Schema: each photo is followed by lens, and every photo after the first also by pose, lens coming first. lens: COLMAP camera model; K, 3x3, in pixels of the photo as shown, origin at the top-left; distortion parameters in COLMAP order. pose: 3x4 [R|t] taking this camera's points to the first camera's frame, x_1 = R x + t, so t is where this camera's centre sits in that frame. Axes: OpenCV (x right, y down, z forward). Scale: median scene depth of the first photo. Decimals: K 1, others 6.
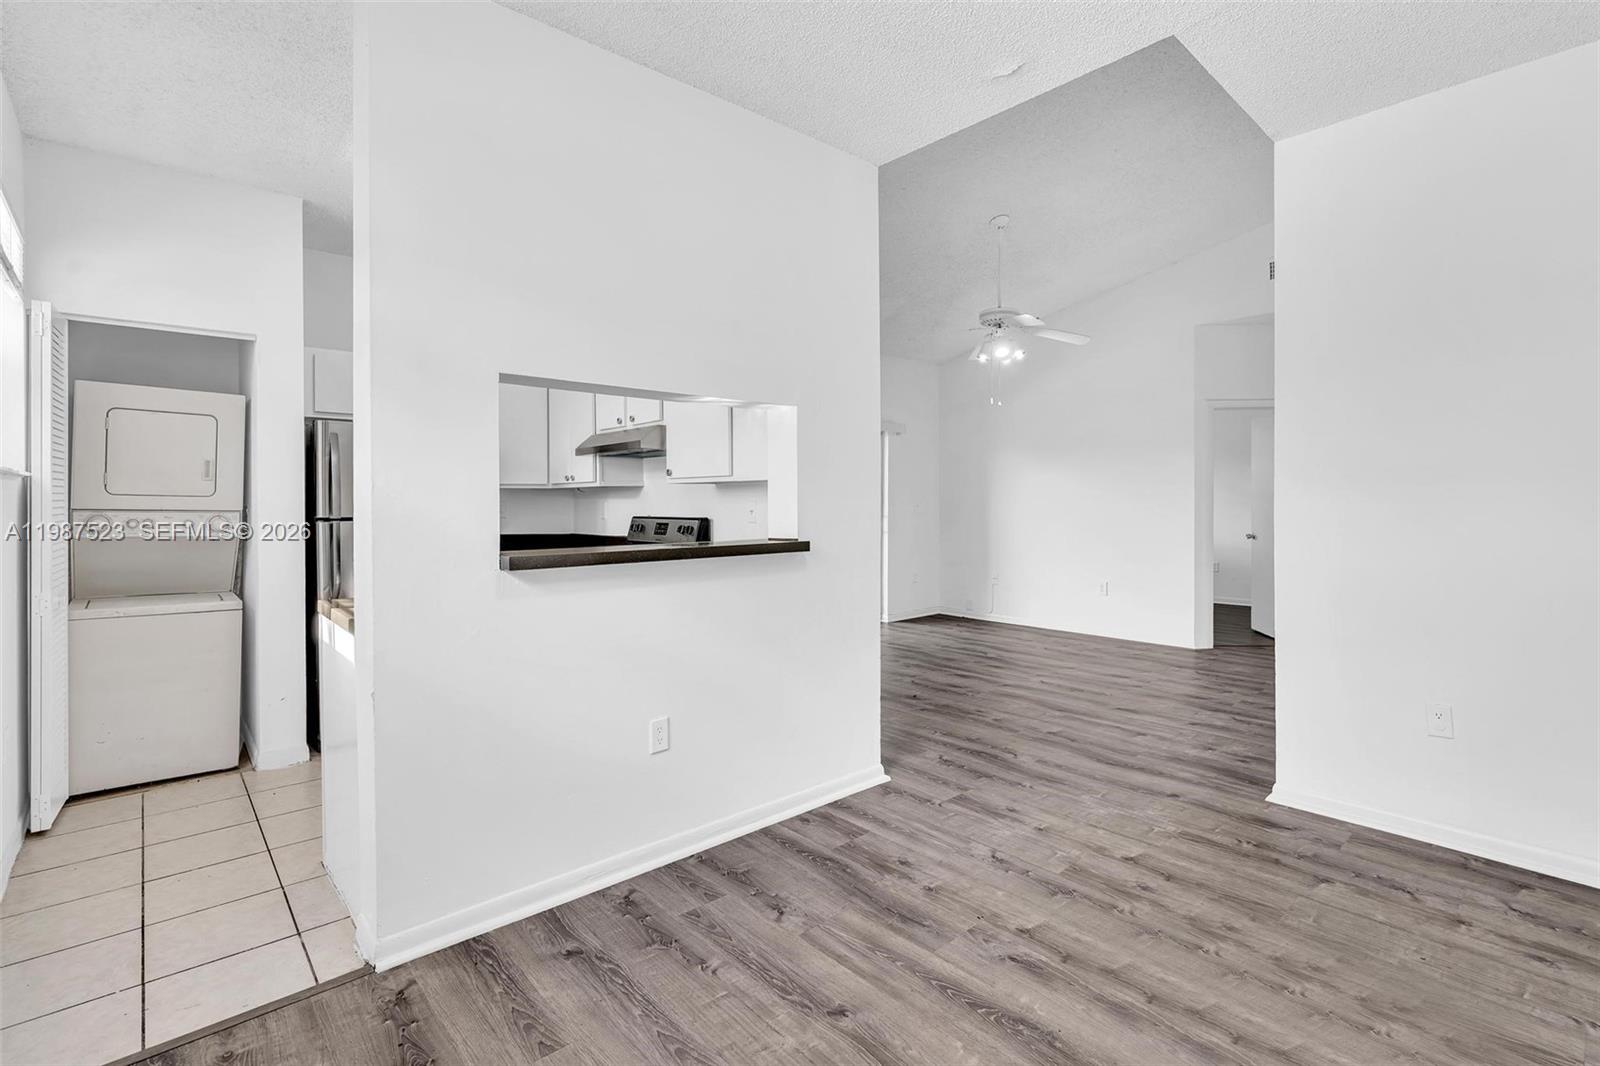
lens RADIAL K [[735.4, 0, 793.5], [0, 735.4, 503.5], [0, 0, 1]] dist [-0.005415, 0.001143]
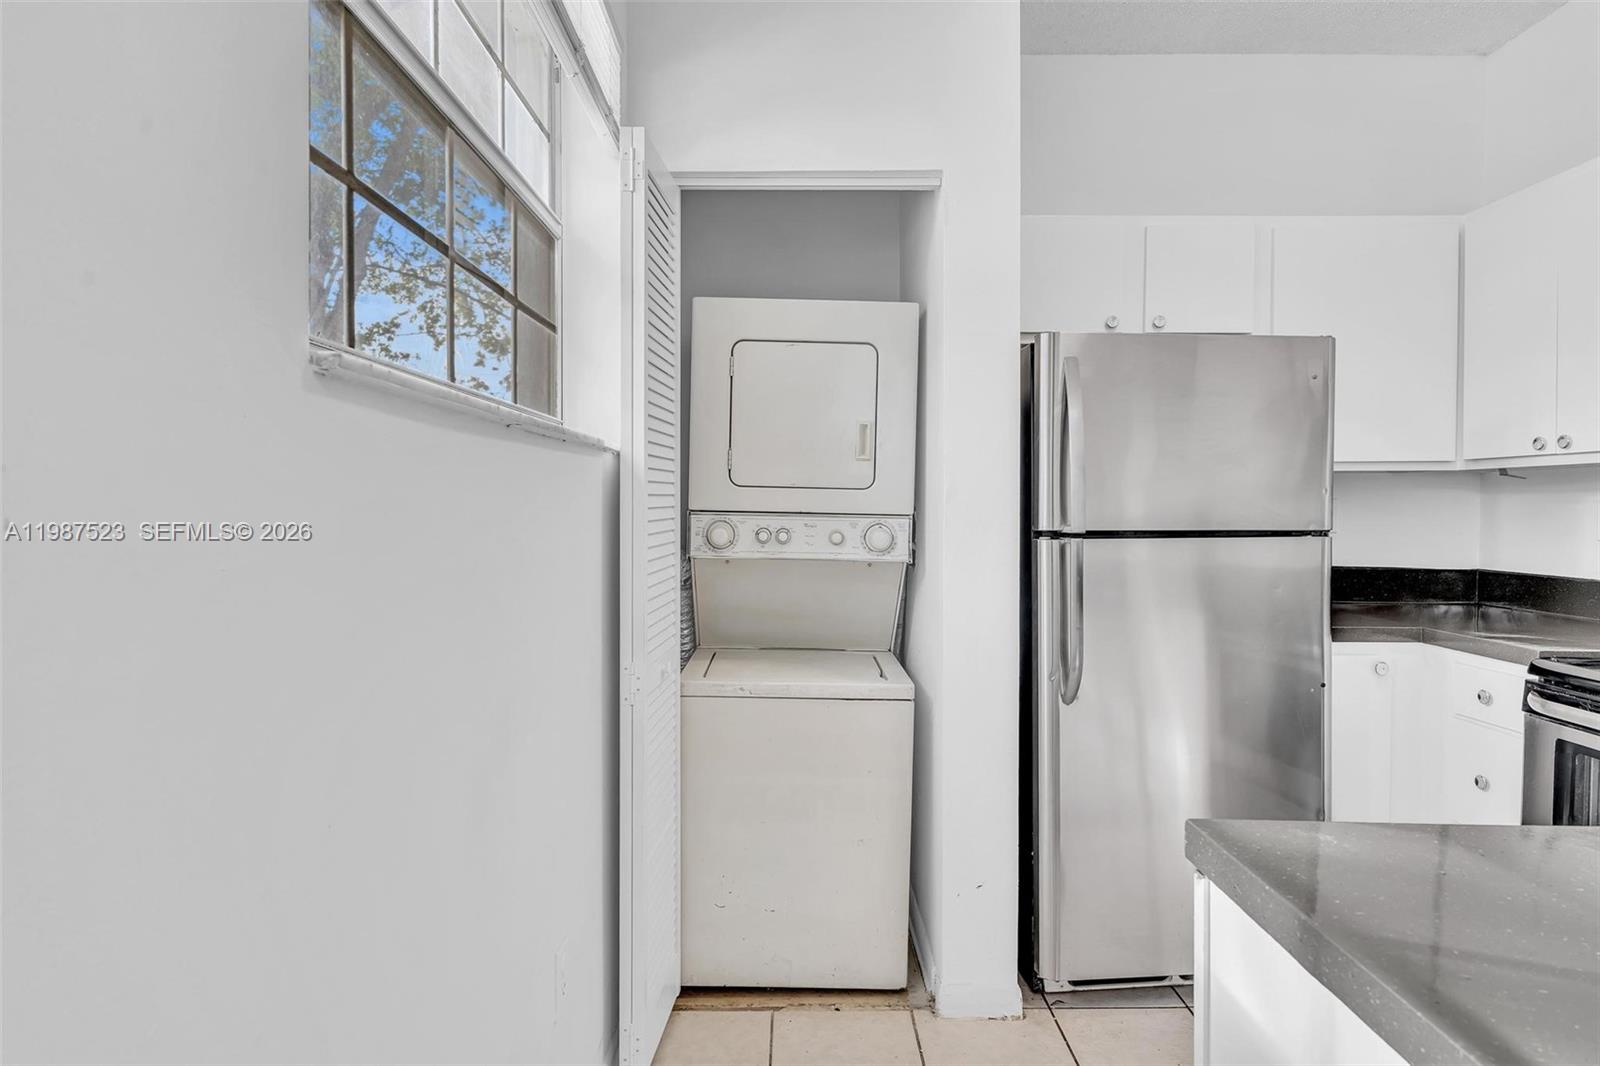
lens RADIAL K [[881.6, 0, 797.5], [0, 881.6, 521.4], [0, 0, 1]] dist [-0.000229, 0.000480]
pose [[0.750513, 0.014889, -0.660688, -0.513719], [-0.002825, 0.999809, 0.019321, 0.003117], [0.660850, -0.012634, 0.750412, 0.604712]]
